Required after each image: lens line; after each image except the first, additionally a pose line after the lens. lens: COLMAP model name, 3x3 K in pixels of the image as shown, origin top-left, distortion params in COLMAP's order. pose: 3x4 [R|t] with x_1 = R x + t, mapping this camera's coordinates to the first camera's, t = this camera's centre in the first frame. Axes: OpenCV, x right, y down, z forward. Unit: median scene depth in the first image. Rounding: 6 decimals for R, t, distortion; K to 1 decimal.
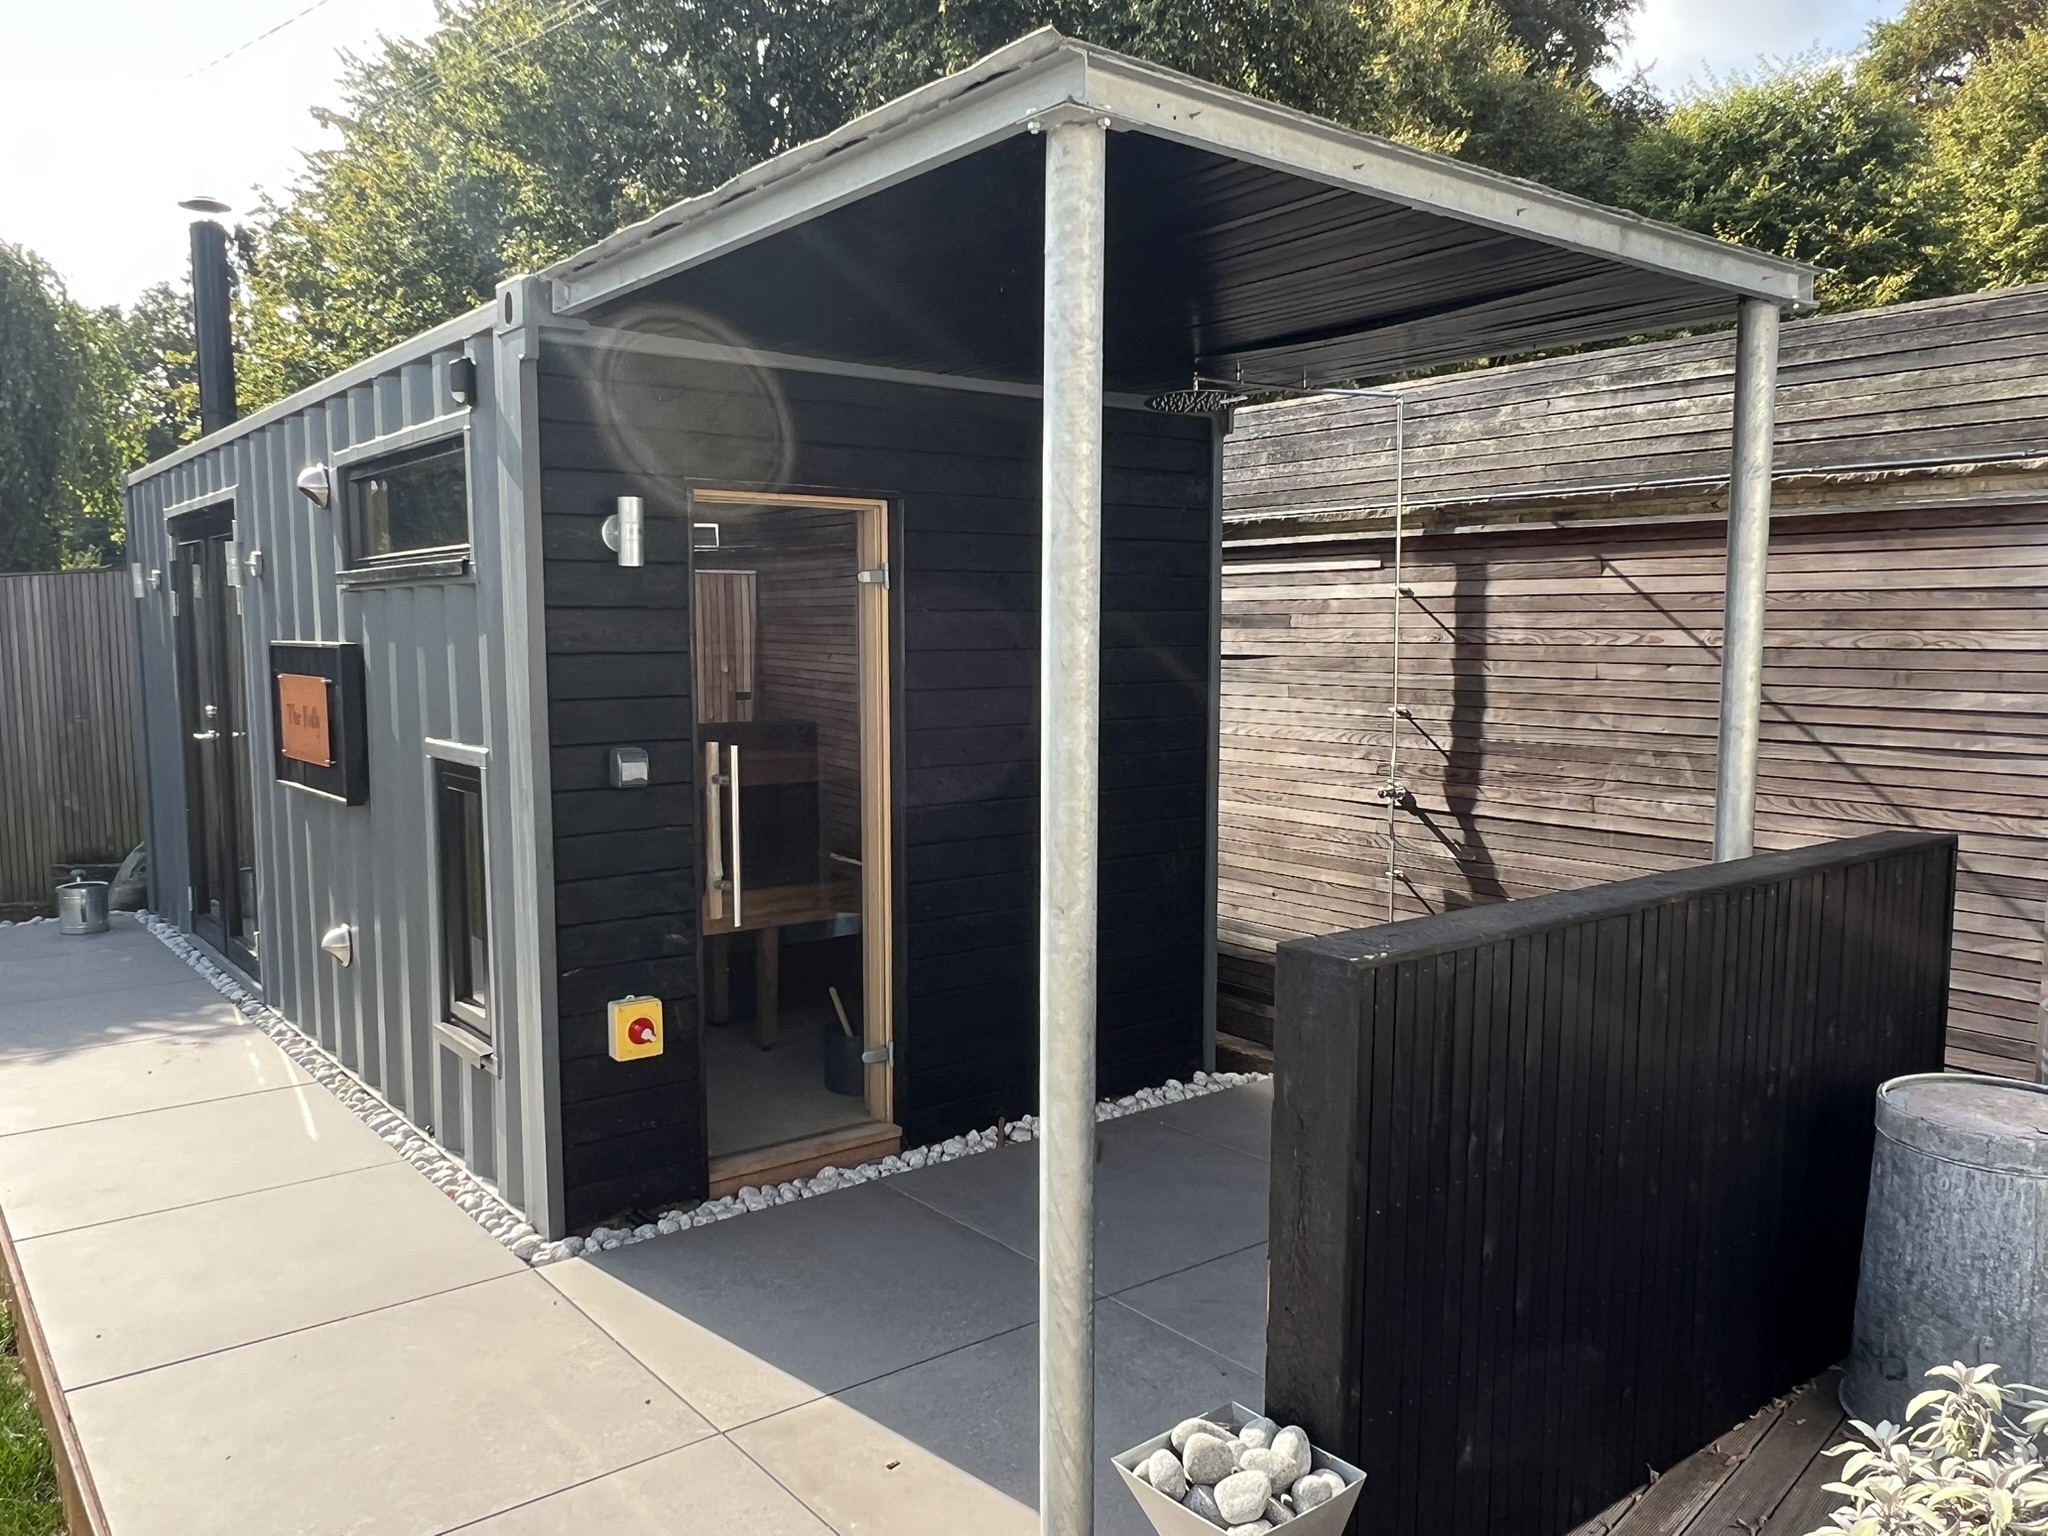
lens RADIAL K [[1547.9, 0, 1015.5], [0, 1547.9, 788.3], [0, 0, 1]] dist [0.002292, -0.001783]
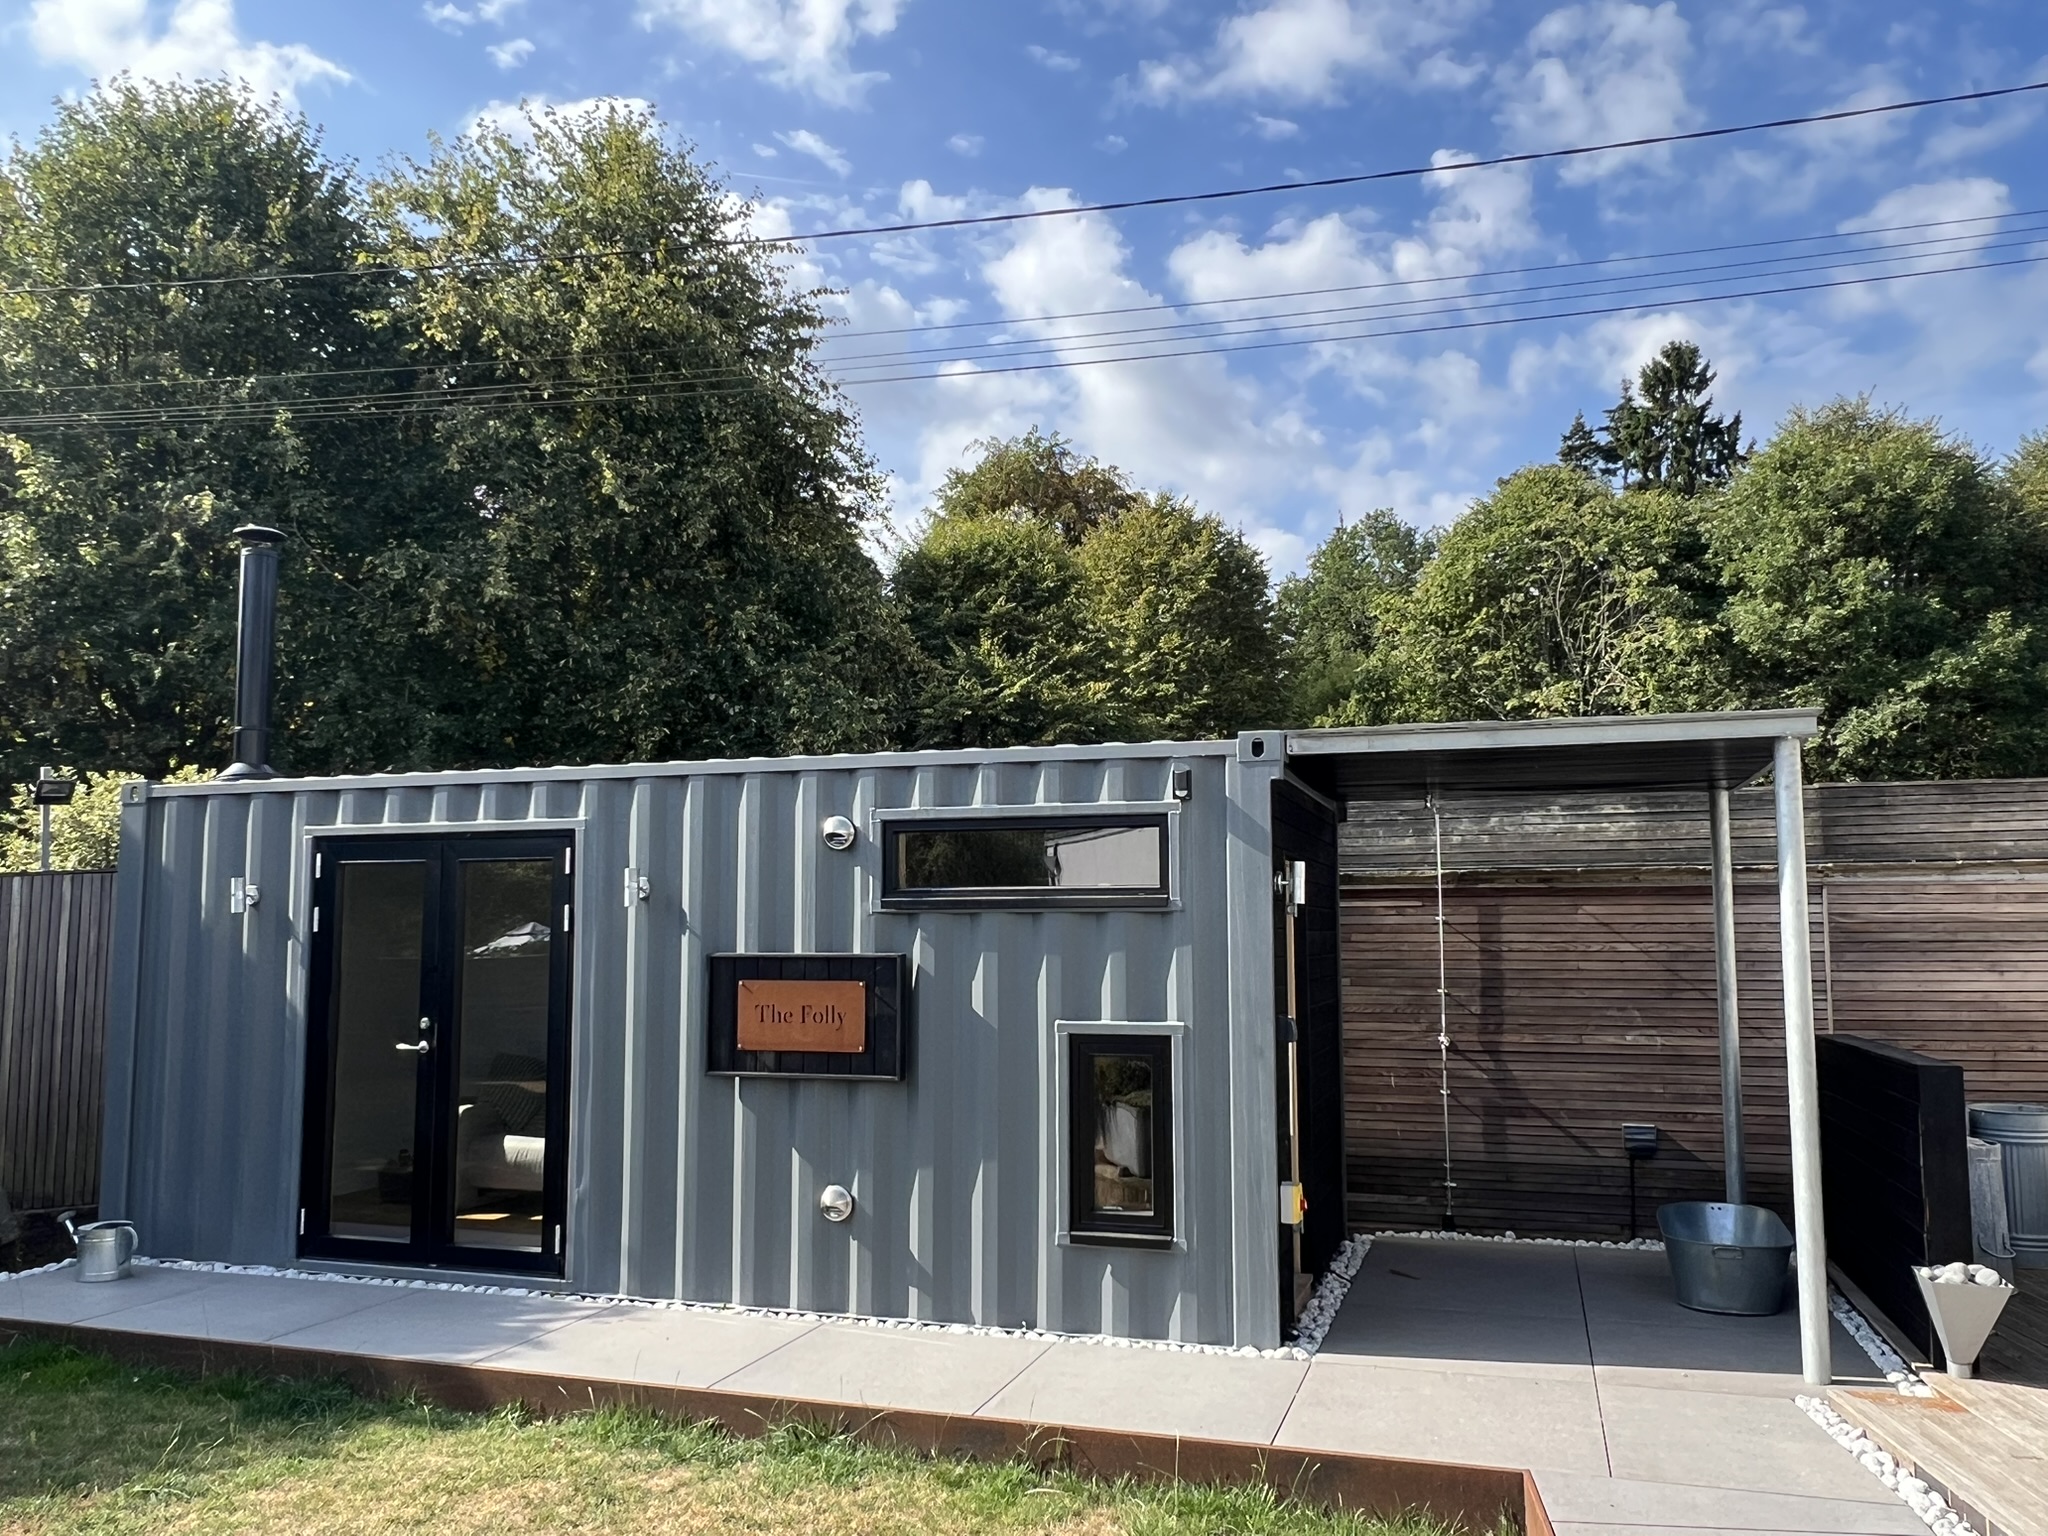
lens RADIAL K [[1547.9, 0, 1015.5], [0, 1547.9, 788.3], [0, 0, 1]] dist [0.002292, -0.001783]
pose [[0.829257, 0.054560, 0.556197, -1.177207], [0.059663, 0.980893, -0.185174, 0.017773], [-0.555673, 0.186741, 0.810158, -0.147996]]
